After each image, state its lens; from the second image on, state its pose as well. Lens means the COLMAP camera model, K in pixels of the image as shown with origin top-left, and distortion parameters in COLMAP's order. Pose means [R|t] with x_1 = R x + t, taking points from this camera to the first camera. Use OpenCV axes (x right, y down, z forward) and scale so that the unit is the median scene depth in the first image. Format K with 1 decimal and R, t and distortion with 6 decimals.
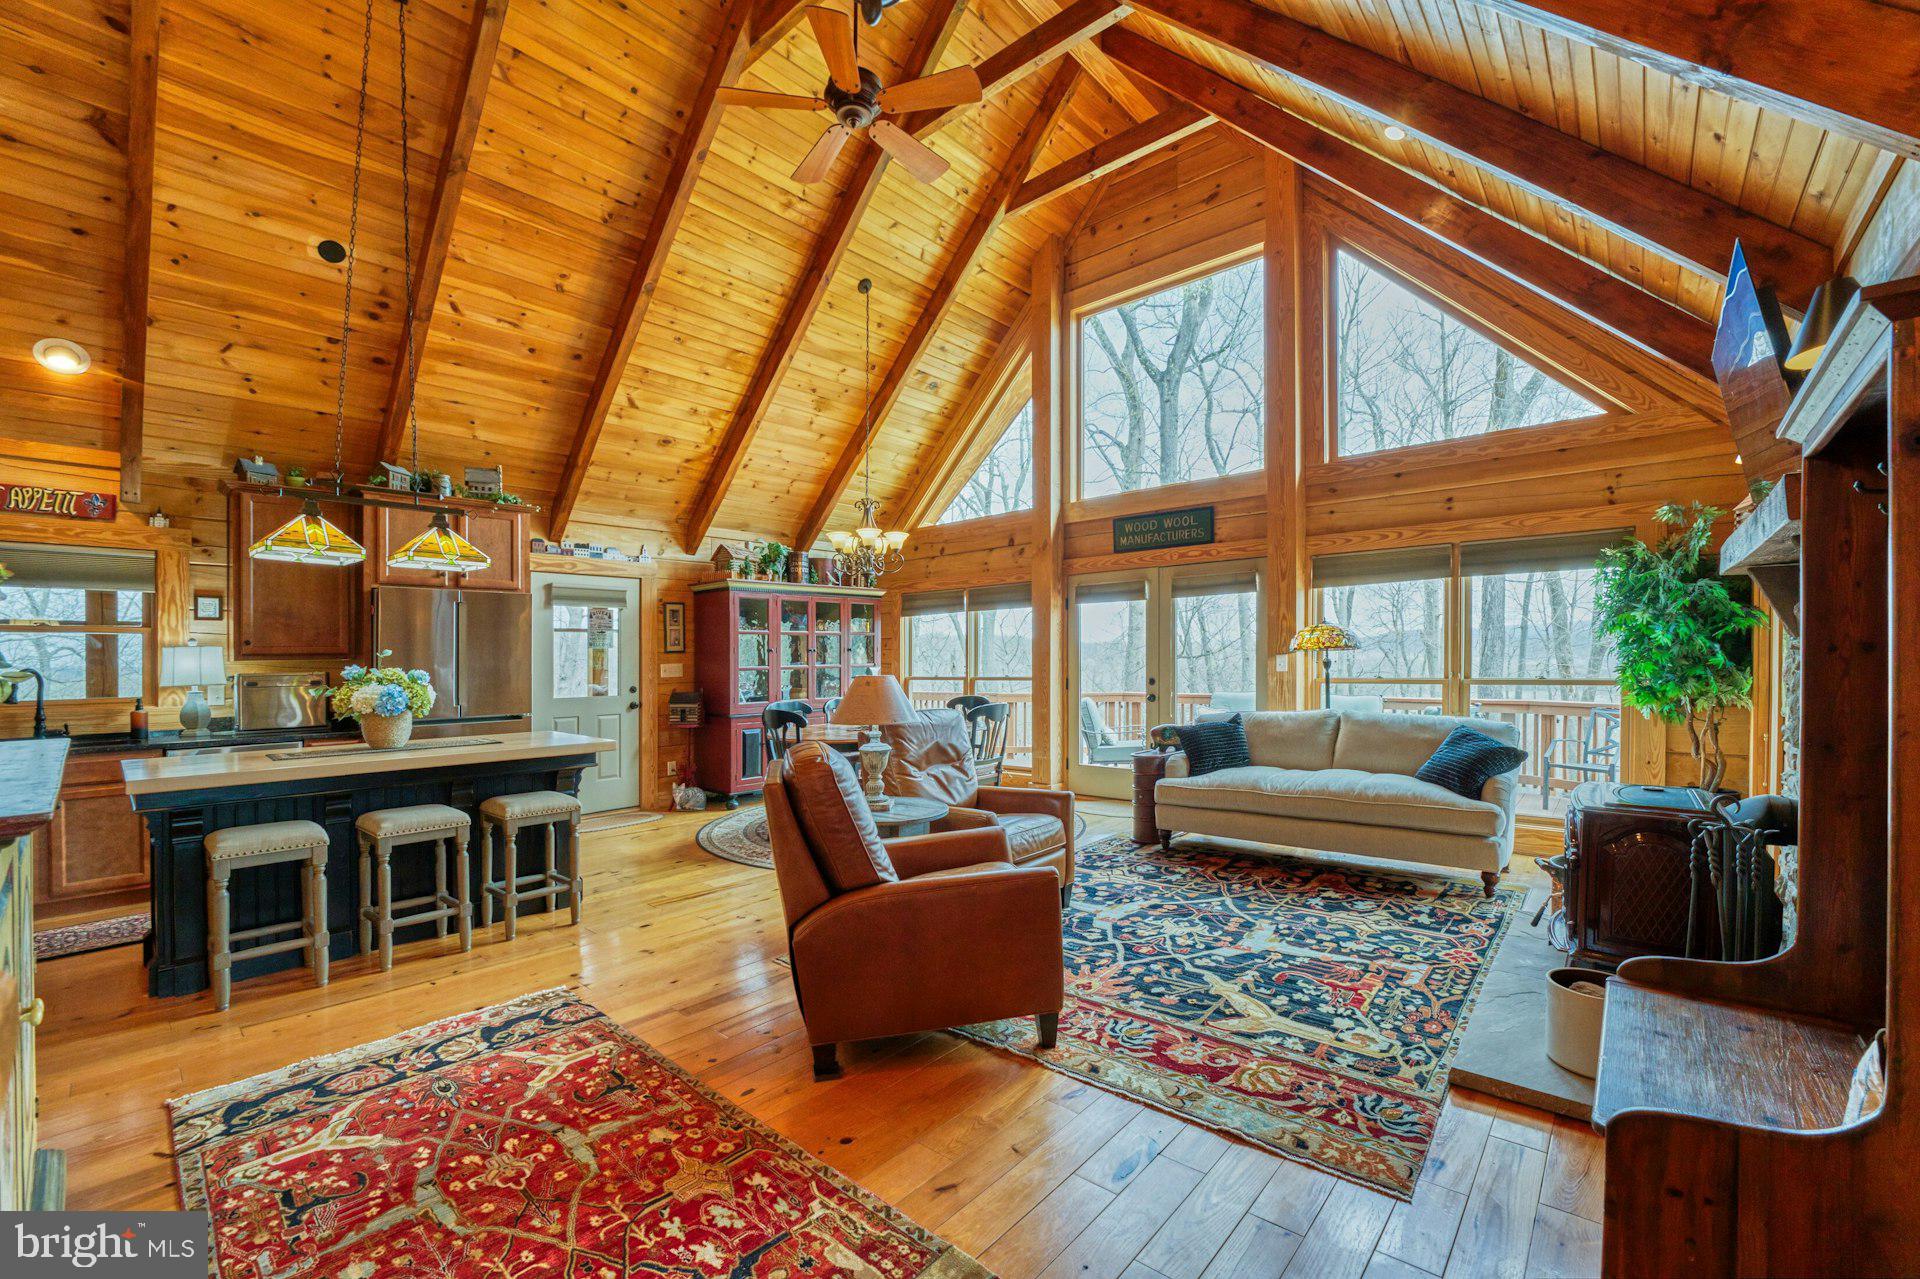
lens RADIAL K [[792.5, 0, 956.5], [0, 792.5, 663.2], [0, 0, 1]] dist [-0.000016, -0.000019]
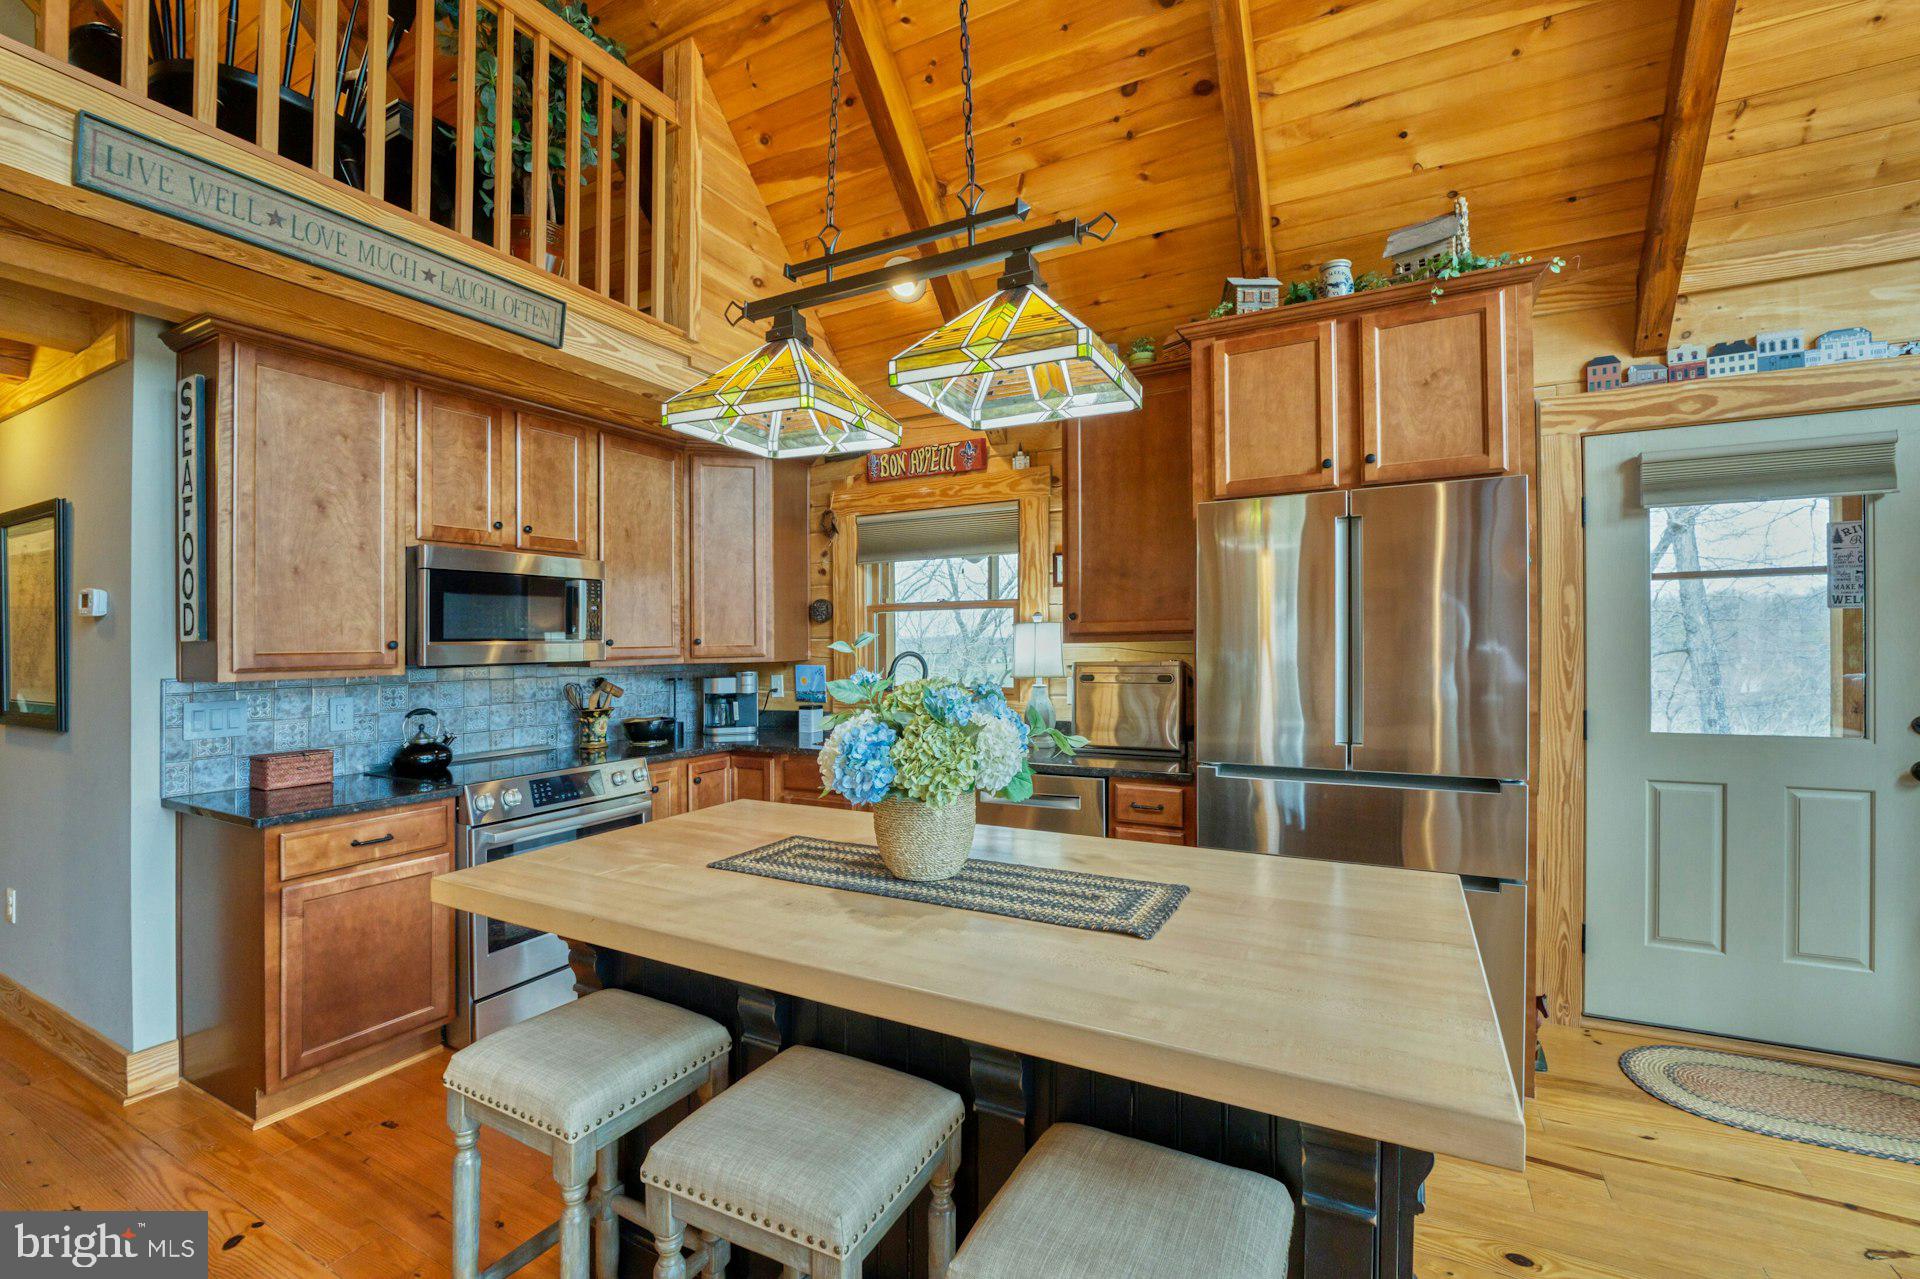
lens RADIAL K [[809.2, 0, 953.7], [0, 809.2, 629.3], [0, 0, 1]] dist [-0.023775, -0.000073]
pose [[0.222336, -0.005713, -0.974953, -0.238223], [0.001774, 0.999984, -0.005455, -0.010735], [0.974968, -0.000517, 0.222343, 0.711057]]
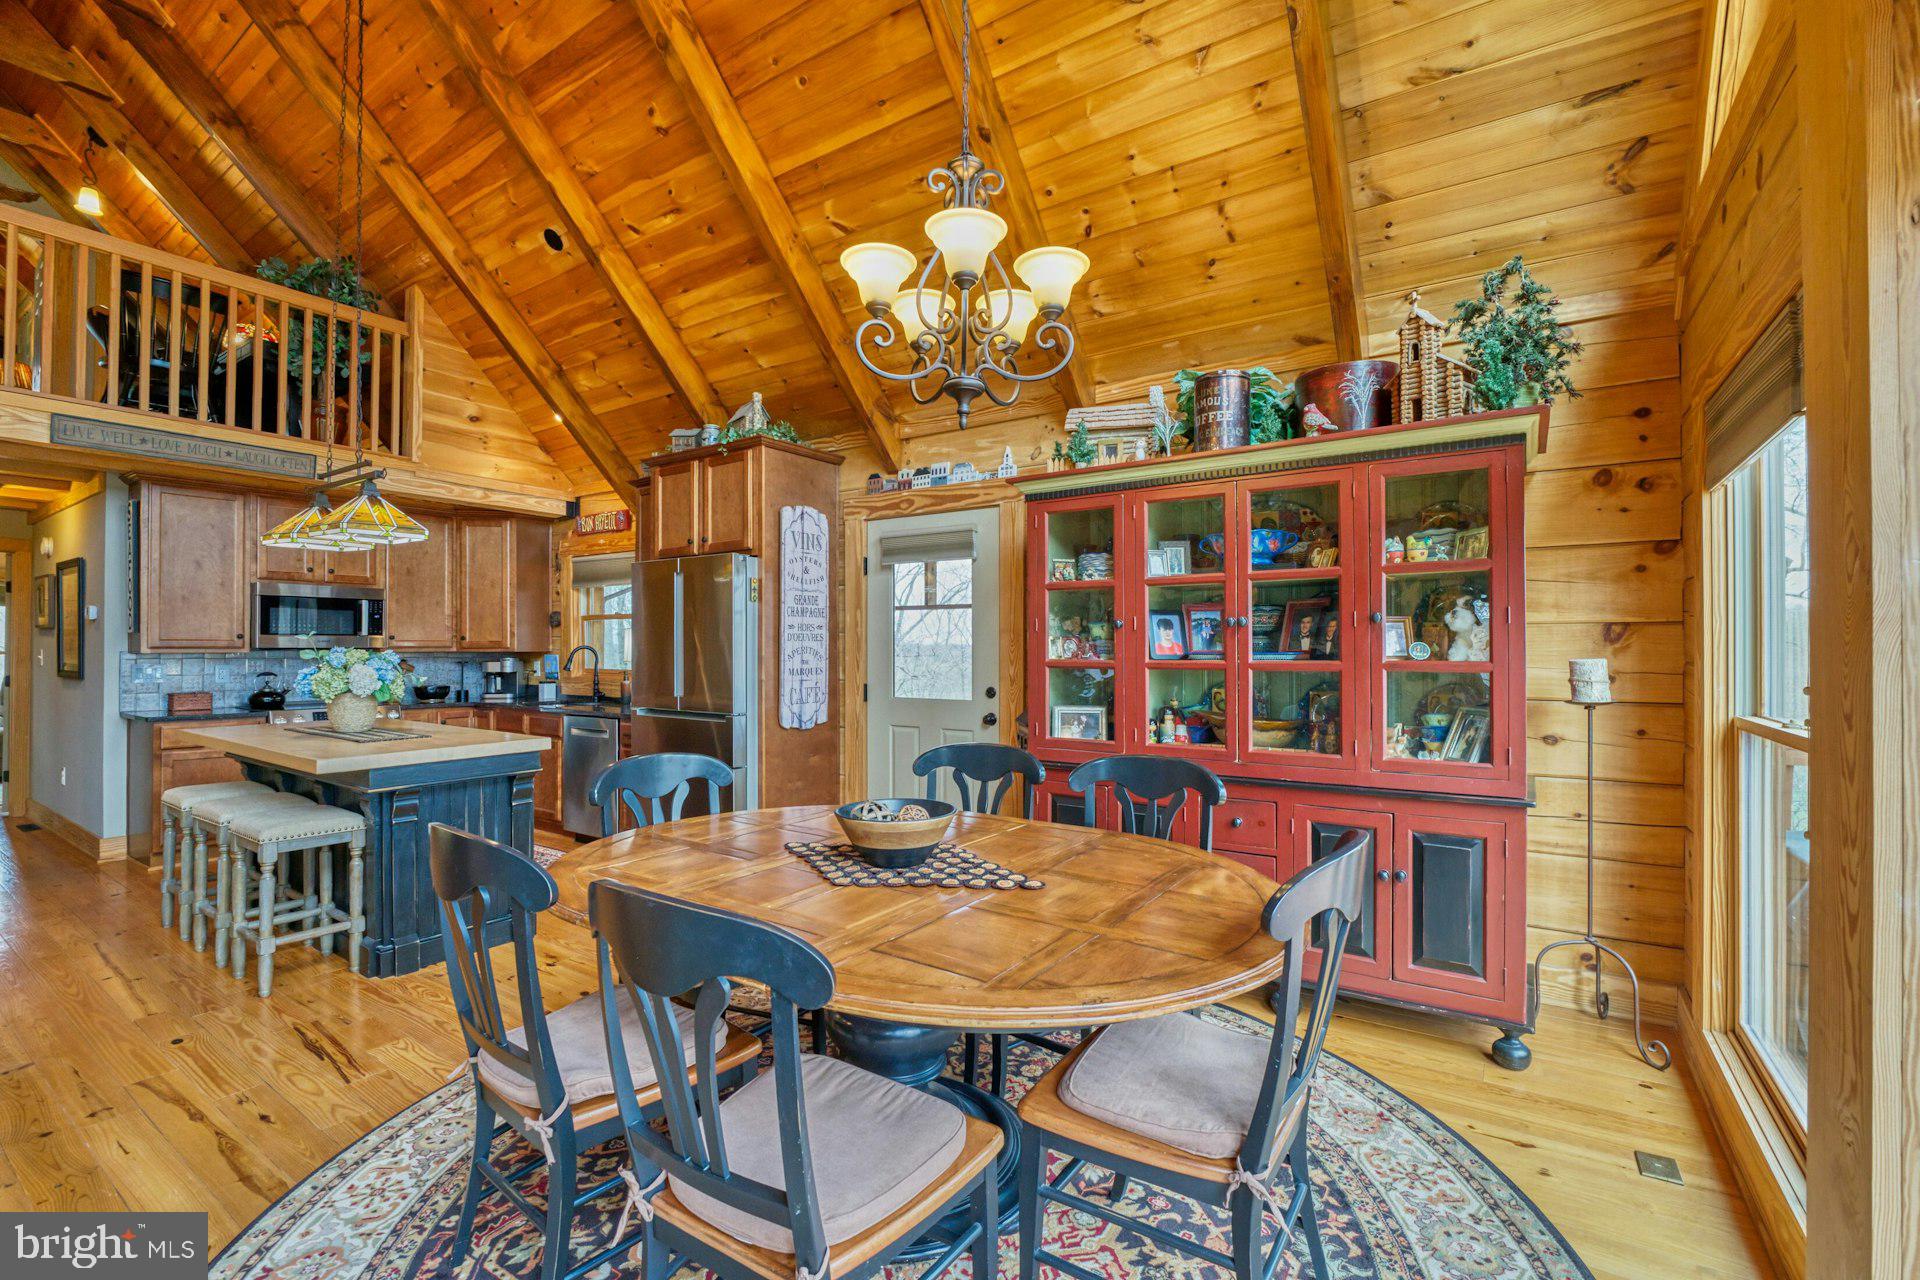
lens RADIAL K [[824.2, 0, 960.0], [0, 824.2, 640.0], [0, 0, 1]] dist [-0.022679, 0.000019]
pose [[0.126044, 0.003907, -0.992017, 0.286564], [-0.010568, 0.999941, 0.002595, -0.011237], [0.991968, 0.010156, 0.126078, 1.242863]]
